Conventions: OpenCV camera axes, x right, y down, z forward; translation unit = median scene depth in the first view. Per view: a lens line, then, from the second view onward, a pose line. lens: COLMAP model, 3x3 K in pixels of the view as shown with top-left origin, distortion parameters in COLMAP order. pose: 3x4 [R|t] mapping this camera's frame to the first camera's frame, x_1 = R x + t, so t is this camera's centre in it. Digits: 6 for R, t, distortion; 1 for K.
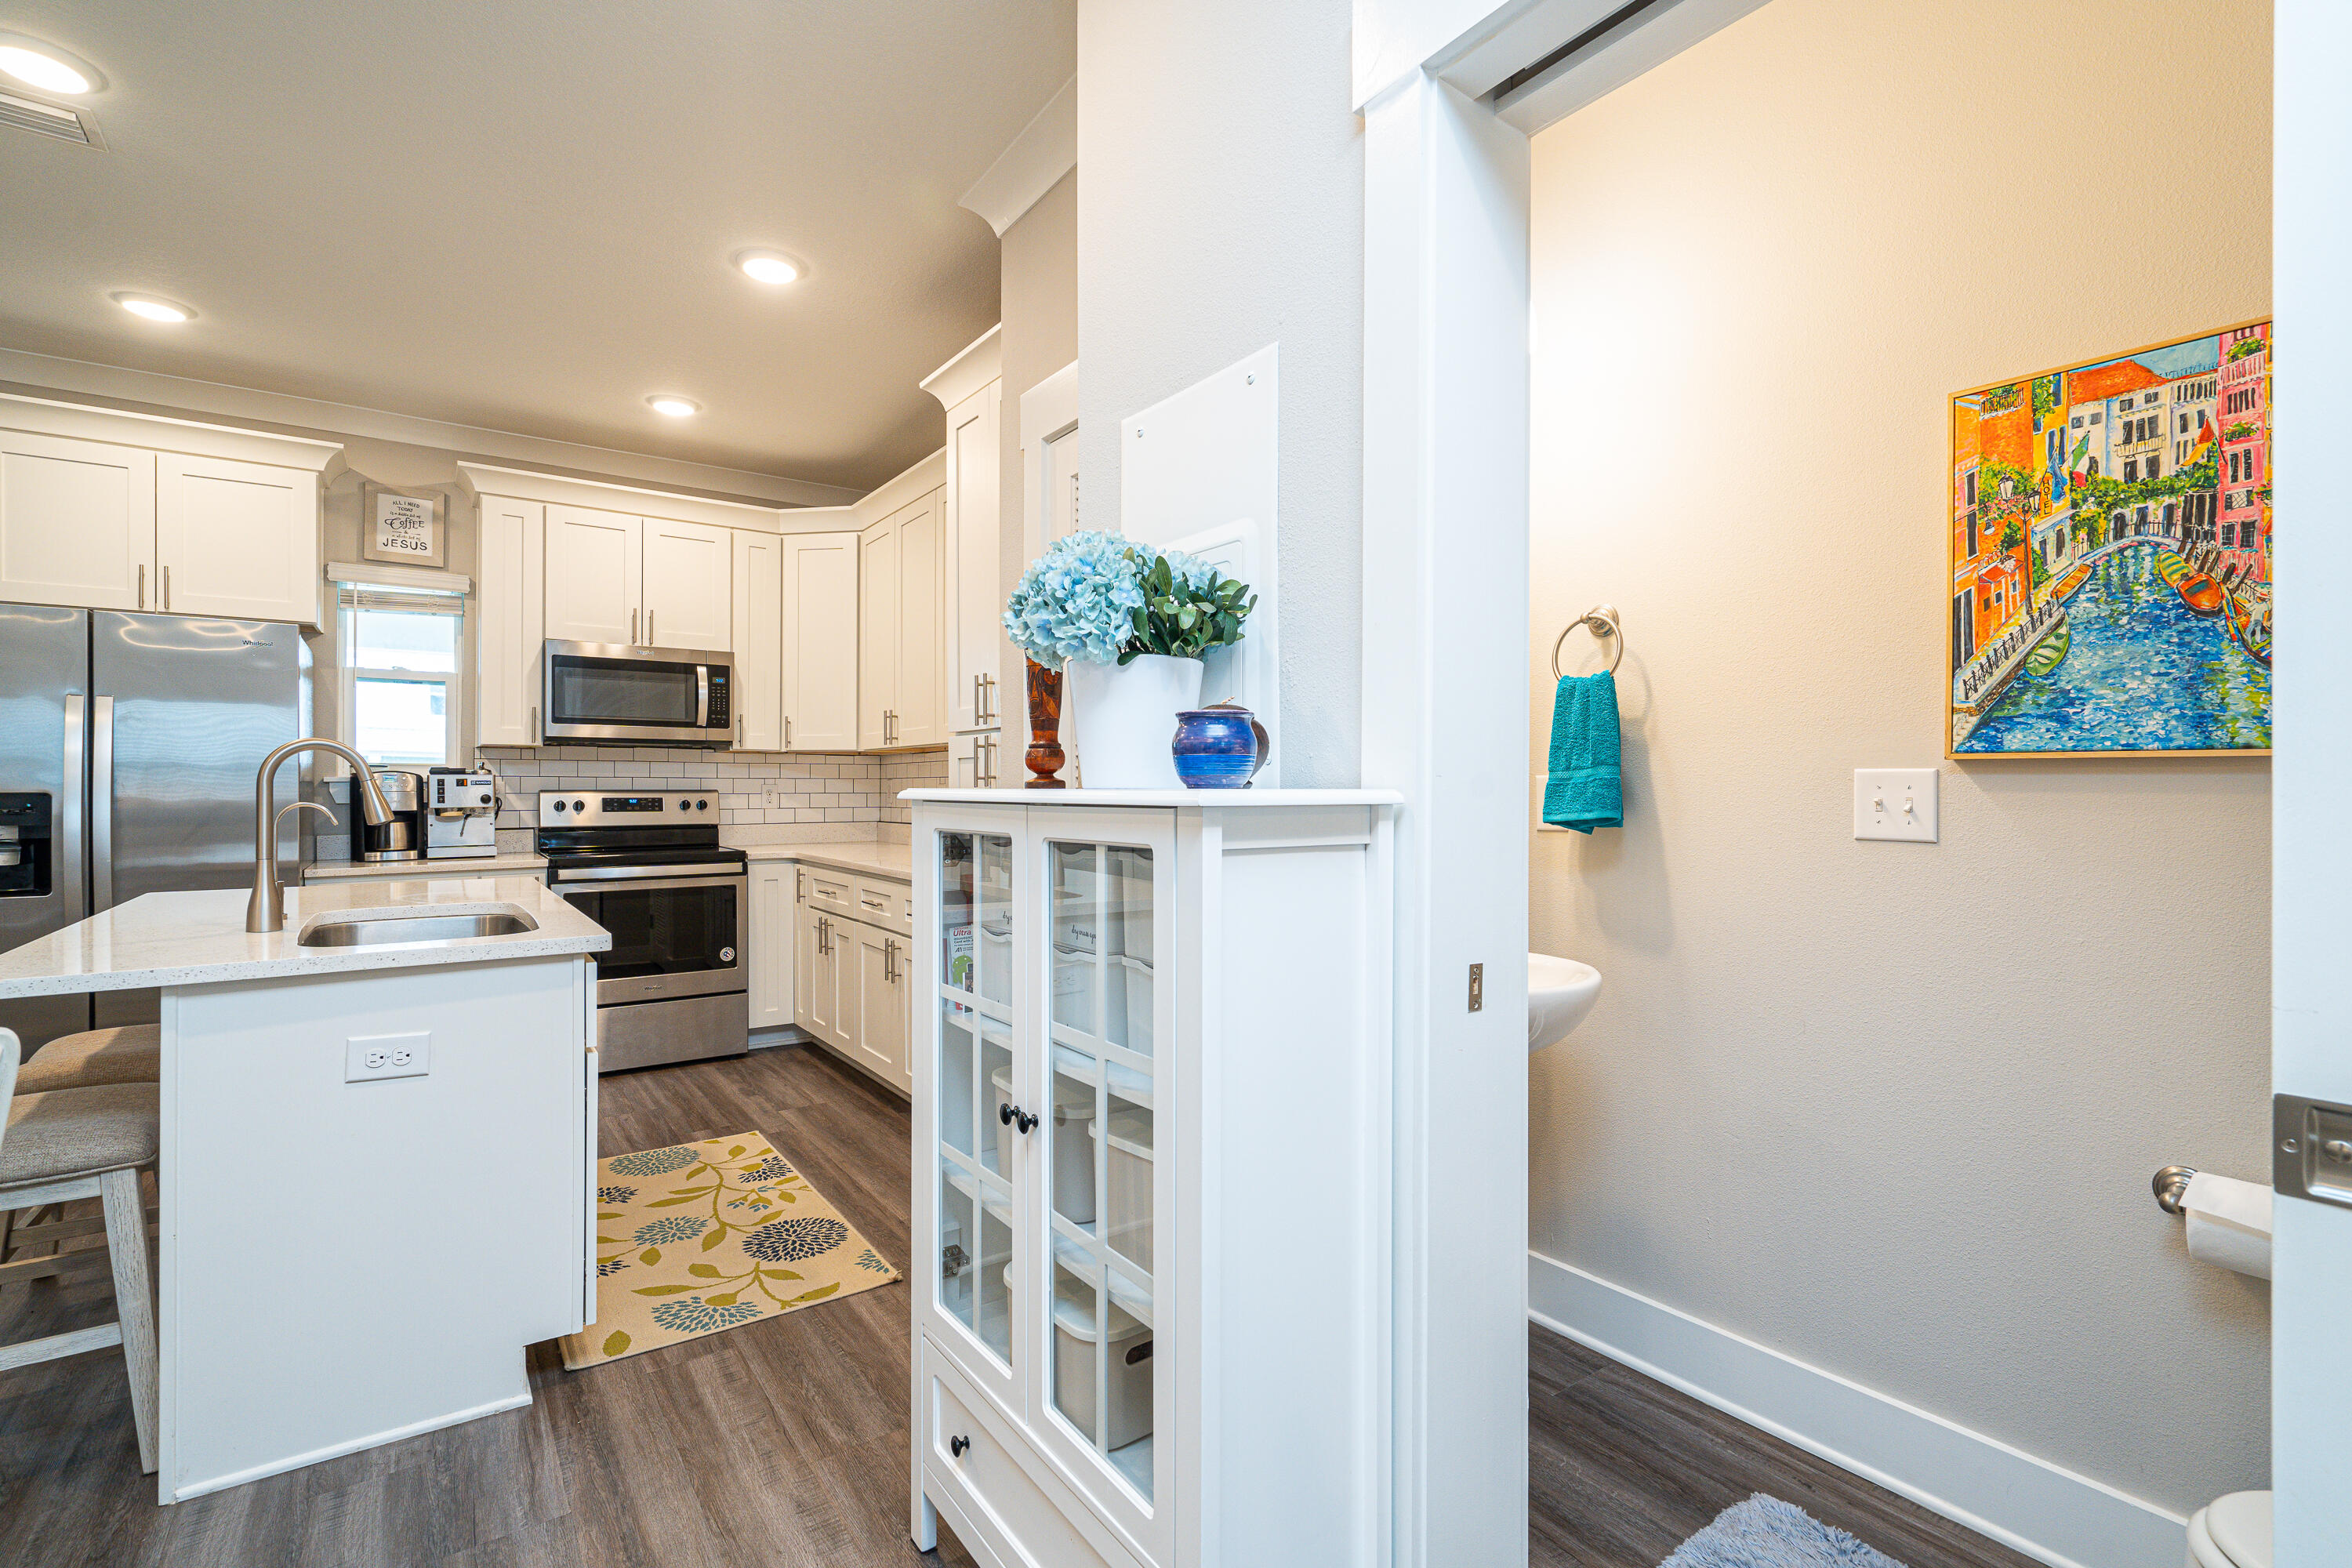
lens RADIAL K [[1060.0, 0, 1175.0], [0, 1060.0, 787.6], [0, 0, 1]] dist [-0.004509, 0.001147]
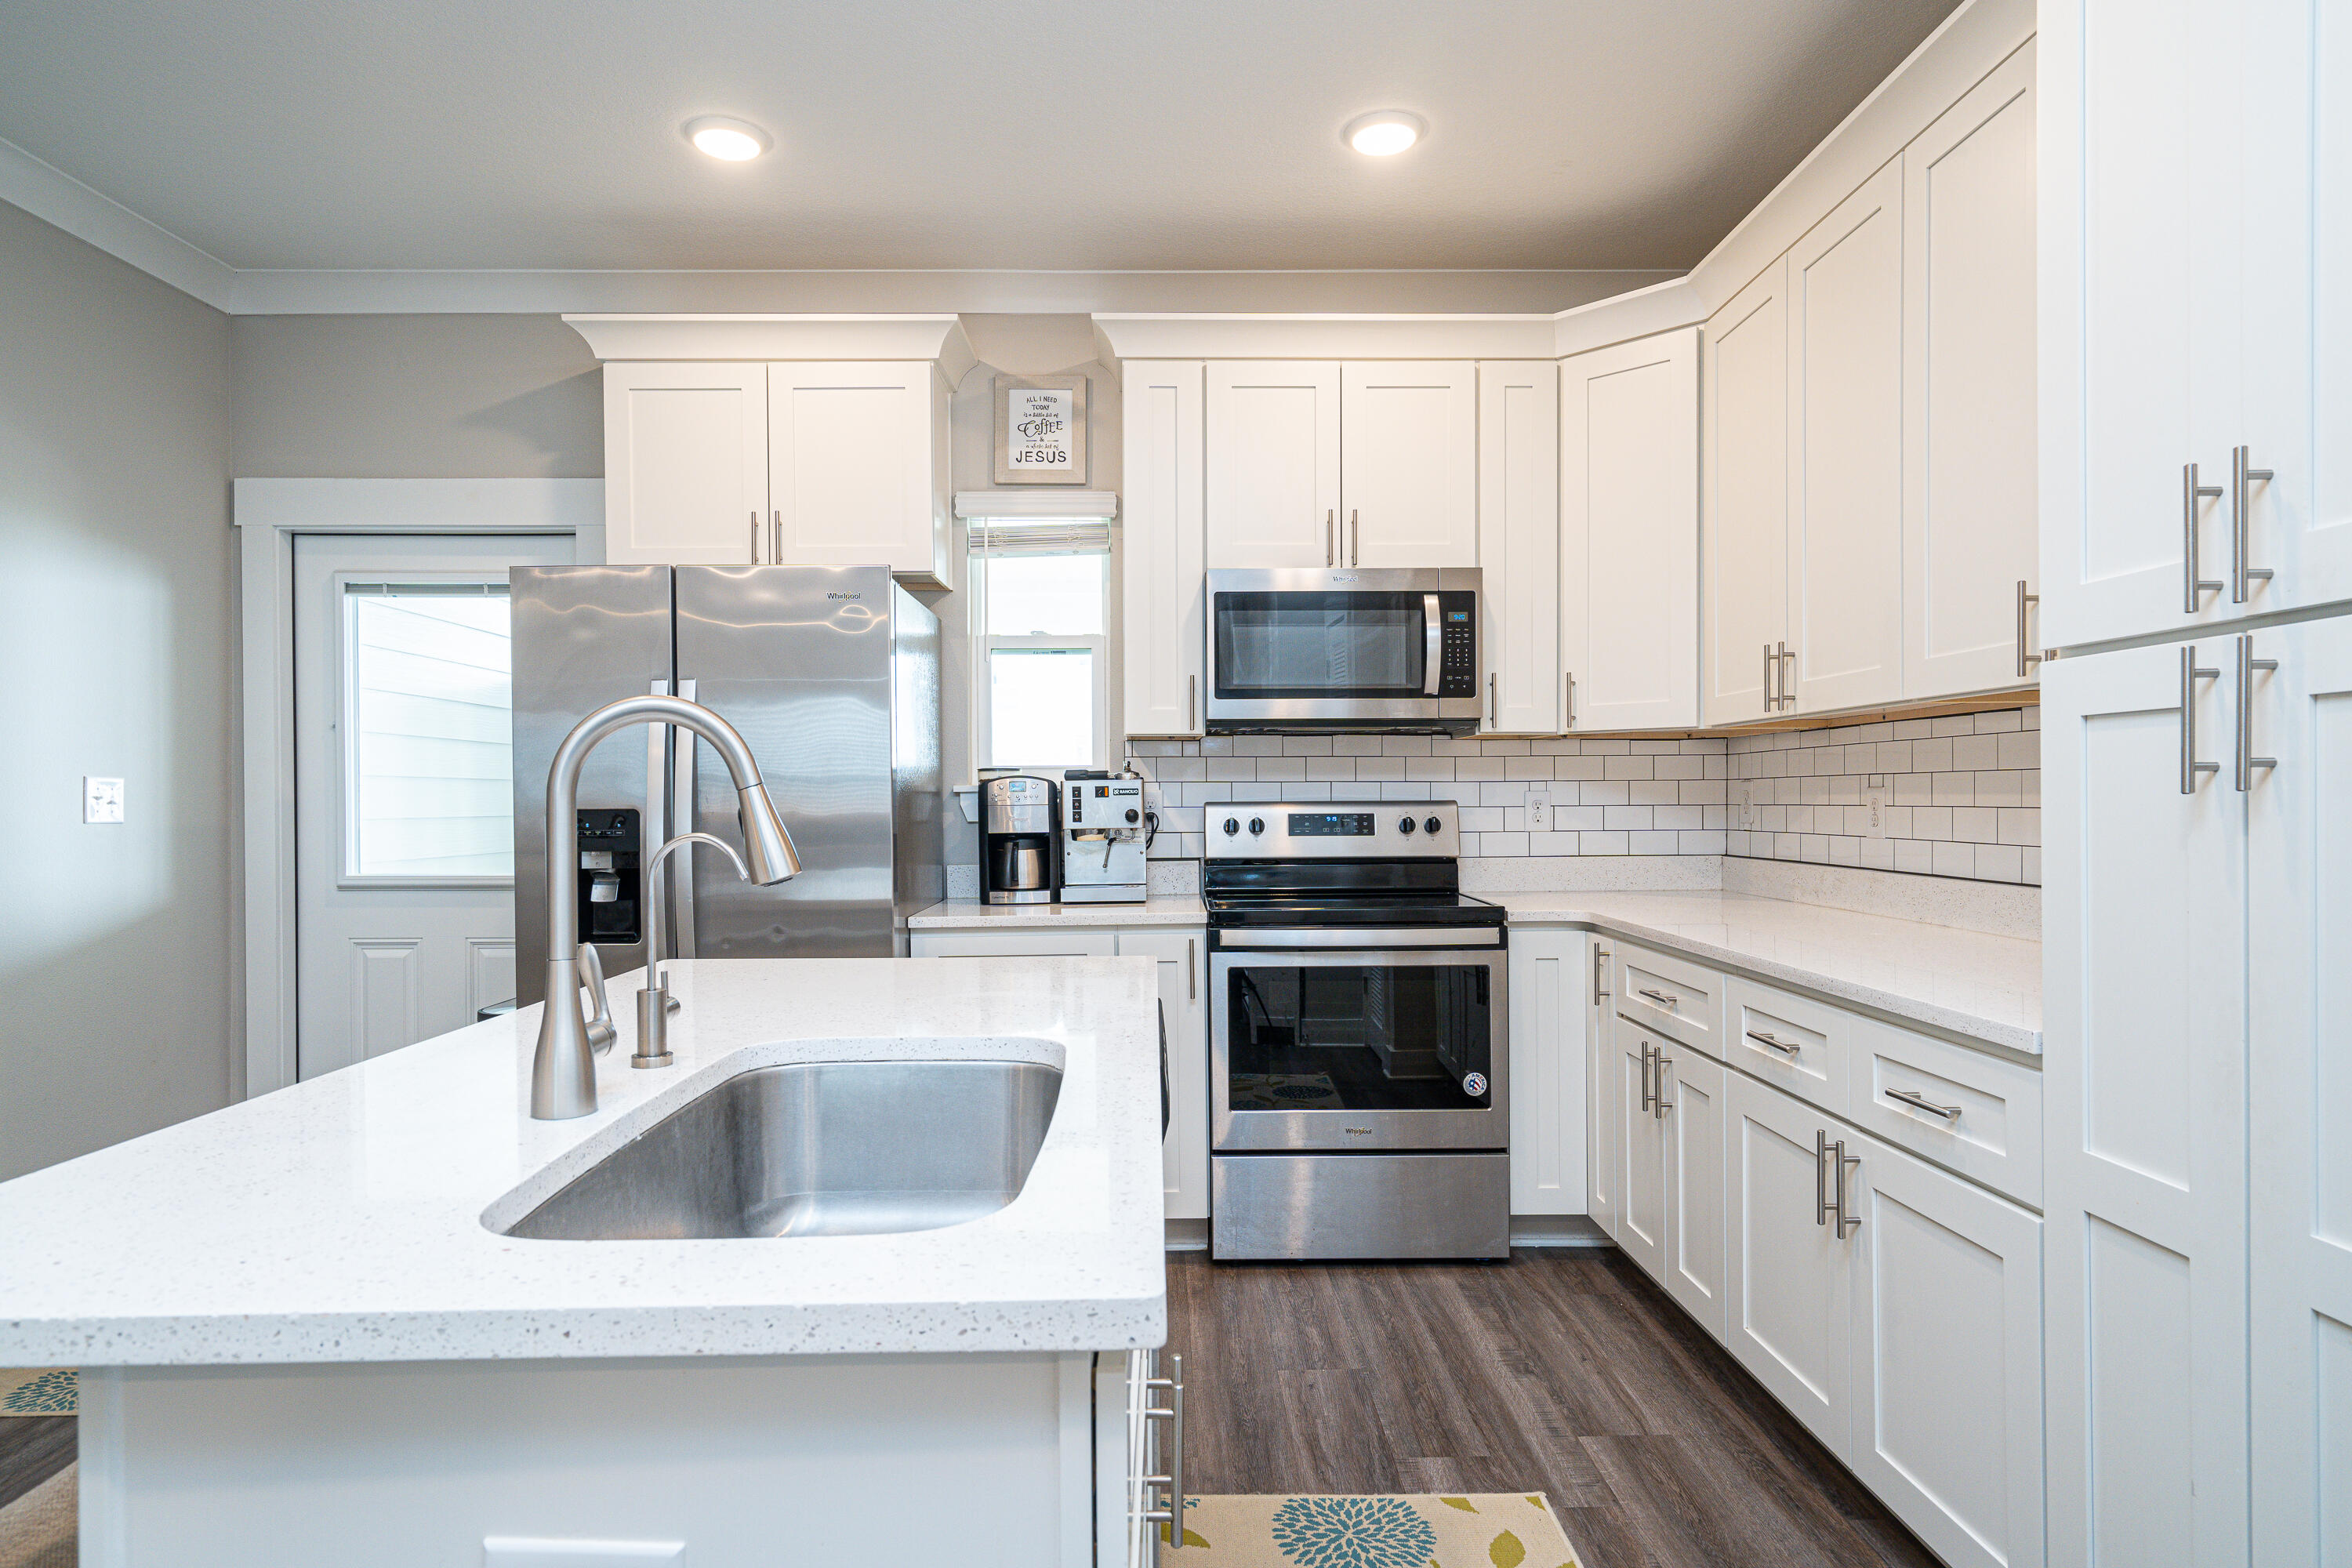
lens RADIAL K [[1305.0, 0, 1174.7], [0, 1305.0, 808.3], [0, 0, 1]] dist [0.004252, 0.000227]
pose [[0.818729, -0.000212, -0.574181, -0.157940], [0.006547, 0.999938, 0.008967, -0.001540], [0.574143, -0.011100, 0.818680, 0.346043]]
